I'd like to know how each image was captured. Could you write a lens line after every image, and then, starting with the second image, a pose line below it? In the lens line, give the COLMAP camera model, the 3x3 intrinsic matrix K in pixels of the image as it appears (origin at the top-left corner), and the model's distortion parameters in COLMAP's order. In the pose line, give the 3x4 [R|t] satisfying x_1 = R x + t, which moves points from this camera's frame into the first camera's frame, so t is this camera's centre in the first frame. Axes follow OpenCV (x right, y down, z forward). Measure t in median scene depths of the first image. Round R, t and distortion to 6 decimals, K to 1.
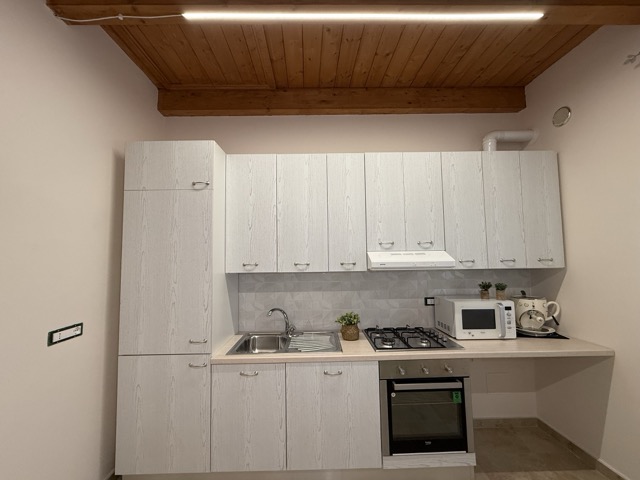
lens RADIAL K [[256.8, 0, 314.6], [0, 256.8, 241.8], [0, 0, 1]] dist [0.000449, -0.000213]
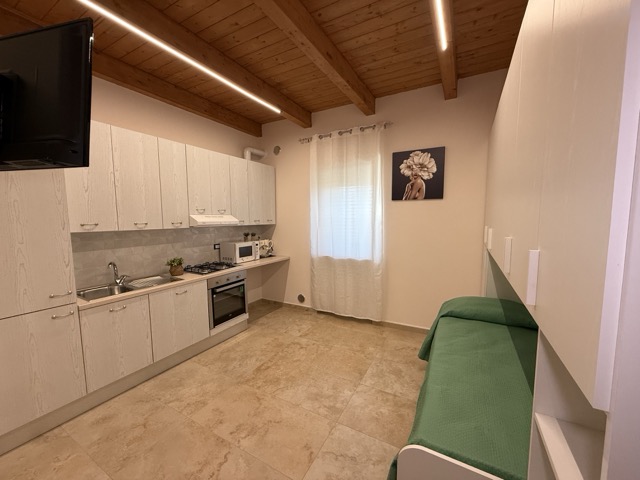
lens RADIAL K [[256.8, 0, 314.6], [0, 256.8, 241.8], [0, 0, 1]] dist [0.000449, -0.000213]
pose [[0.516391, -0.069614, 0.853519, -0.692790], [-0.054997, 0.991937, 0.114177, -0.015675], [-0.854585, -0.105901, 0.508398, -0.382851]]
